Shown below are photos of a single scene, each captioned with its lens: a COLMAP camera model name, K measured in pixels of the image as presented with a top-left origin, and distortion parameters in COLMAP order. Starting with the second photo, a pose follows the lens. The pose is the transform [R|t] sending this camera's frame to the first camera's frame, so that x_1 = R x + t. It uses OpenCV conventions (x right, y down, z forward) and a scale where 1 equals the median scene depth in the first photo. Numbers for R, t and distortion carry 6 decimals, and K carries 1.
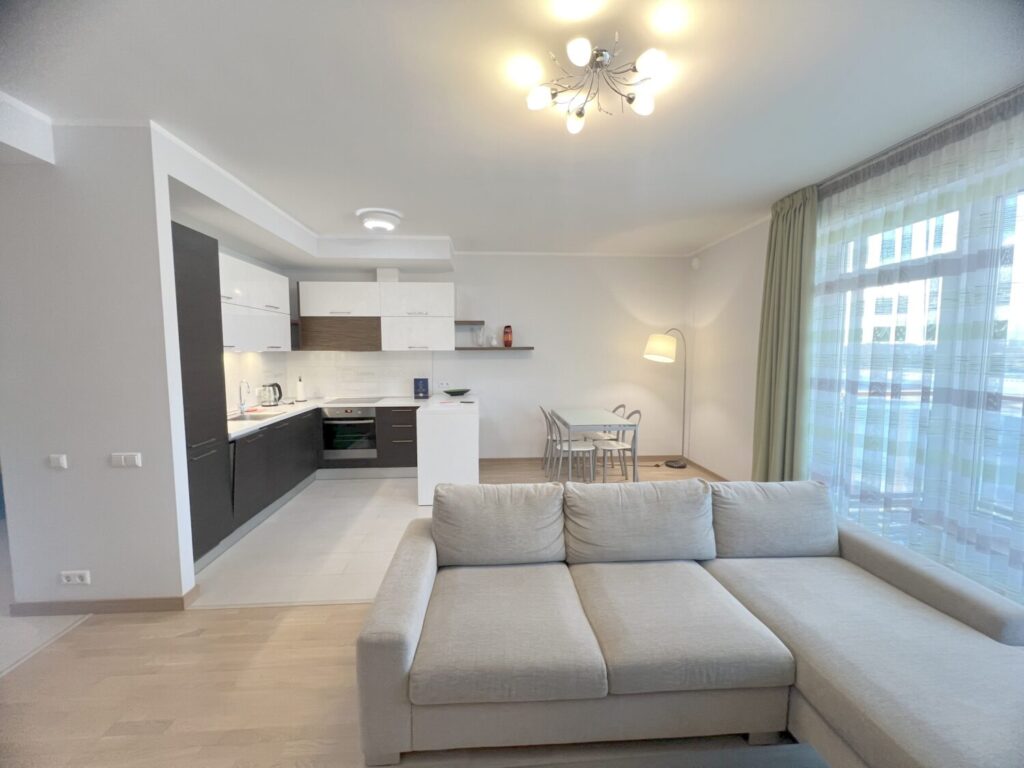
lens RADIAL K [[407.1, 0, 507.9], [0, 407.1, 384.0], [0, 0, 1]] dist [-0.000829, -0.000104]
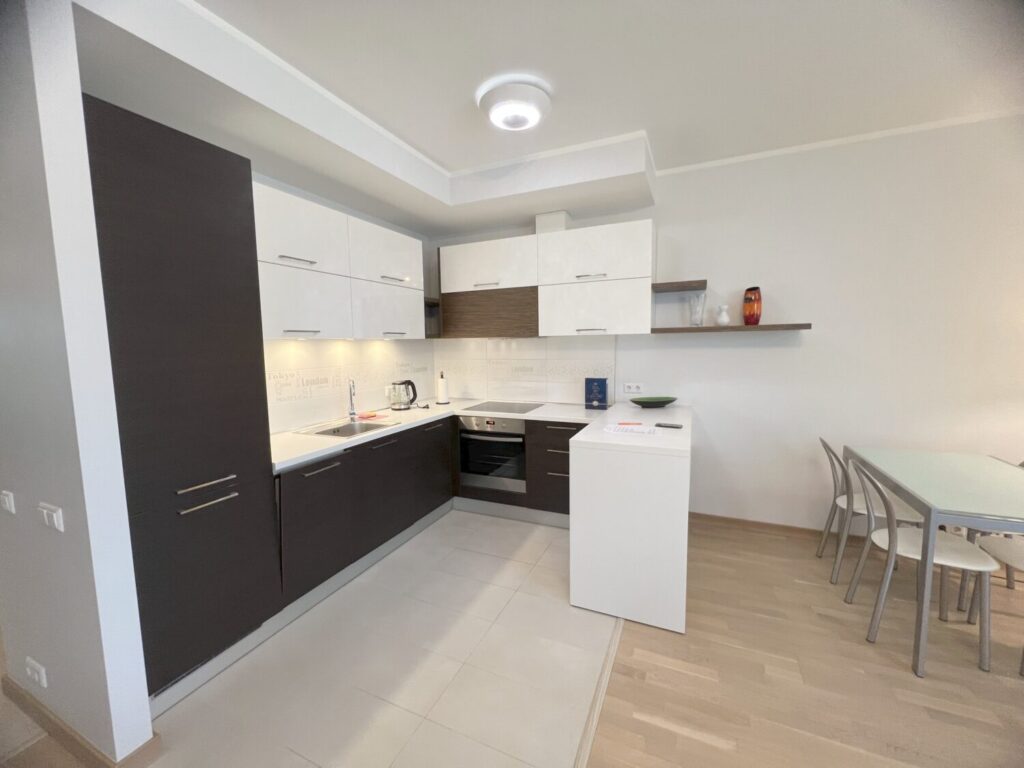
lens RADIAL K [[409.4, 0, 508.5], [0, 409.4, 383.7], [0, 0, 1]] dist [-0.002083, -0.000346]
pose [[0.882796, 0.033559, -0.468557, -0.032077], [-0.023301, 0.999345, 0.027675, -0.021176], [0.469179, -0.013514, 0.883000, 0.386326]]
